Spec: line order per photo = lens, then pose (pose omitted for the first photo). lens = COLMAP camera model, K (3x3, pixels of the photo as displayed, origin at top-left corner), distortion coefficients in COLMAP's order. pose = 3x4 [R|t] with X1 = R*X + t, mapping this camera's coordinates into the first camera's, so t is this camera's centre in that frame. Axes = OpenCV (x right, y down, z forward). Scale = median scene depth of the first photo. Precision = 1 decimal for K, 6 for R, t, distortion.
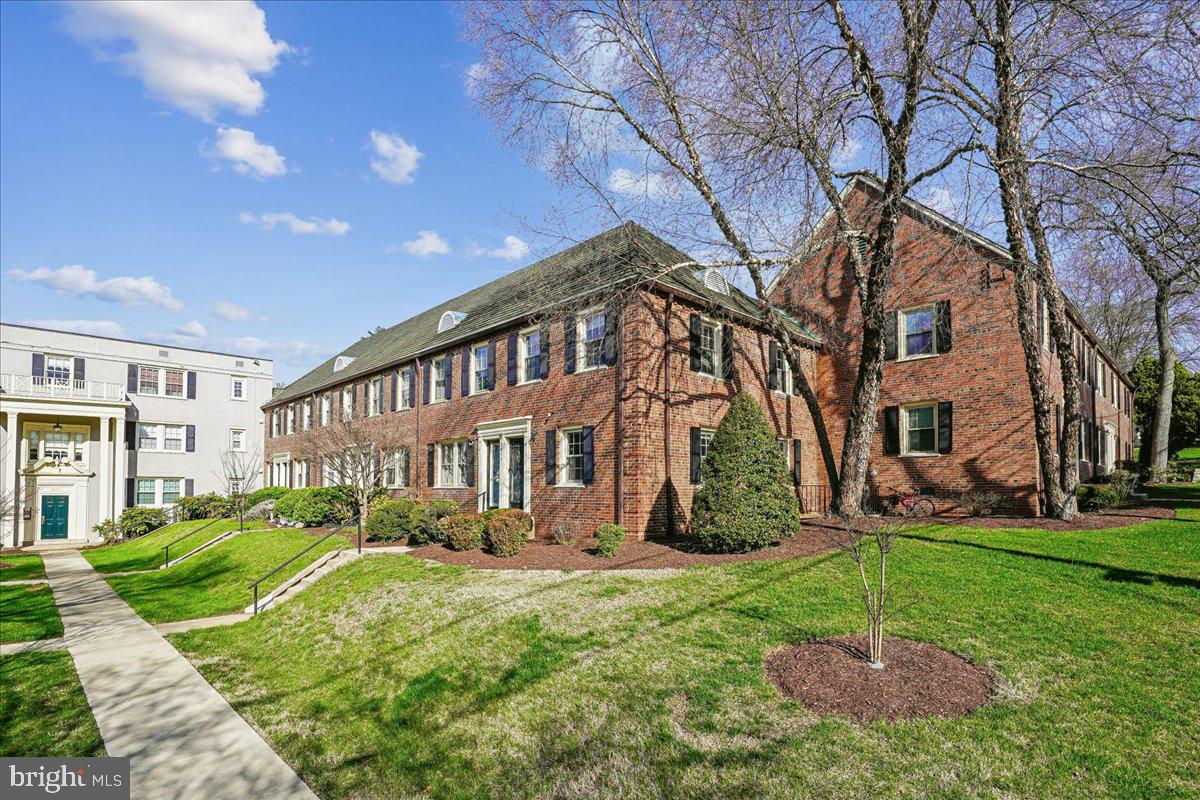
lens RADIAL K [[587.9, 0, 595.3], [0, 587.9, 376.6], [0, 0, 1]] dist [-0.005115, -0.000164]
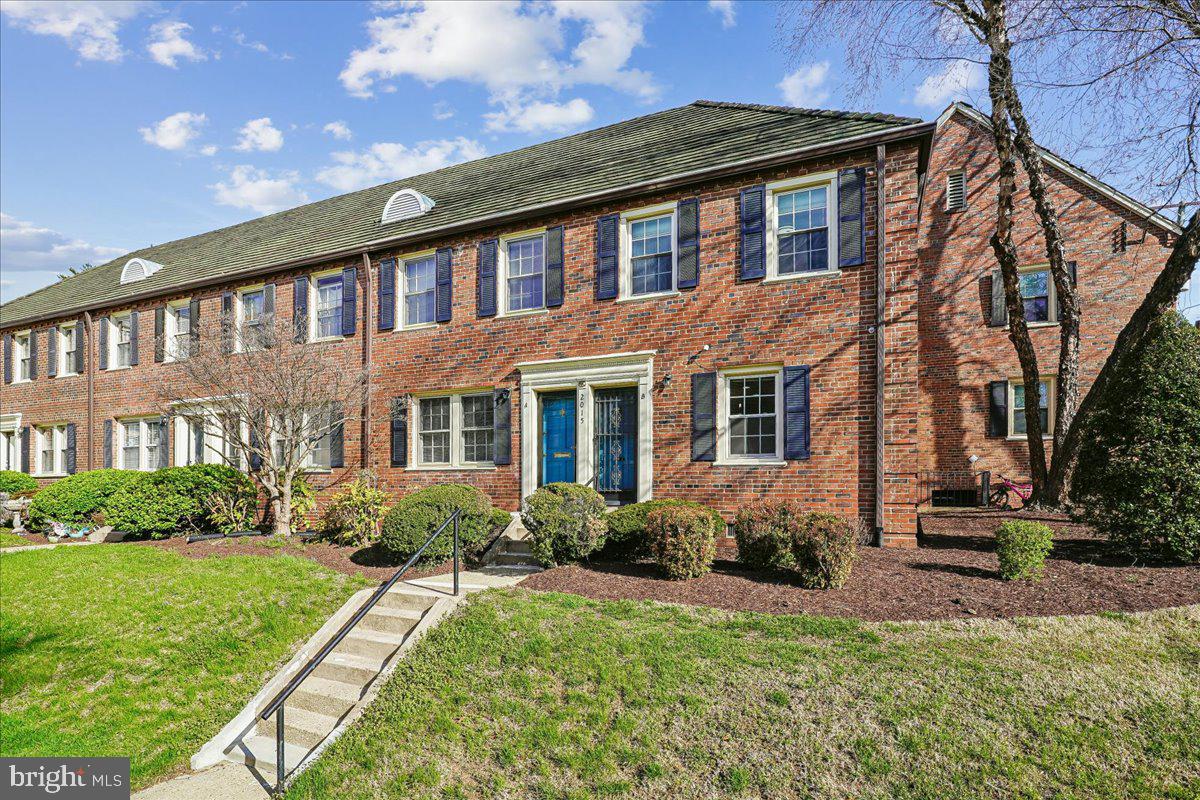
lens RADIAL K [[602.6, 0, 603.0], [0, 602.6, 415.6], [0, 0, 1]] dist [0.000775, 0.000256]
pose [[0.927808, 0.046275, 0.370177, -0.356010], [-0.072587, 0.995705, 0.057461, 0.094131], [-0.365929, -0.080182, 0.927182, 0.400287]]
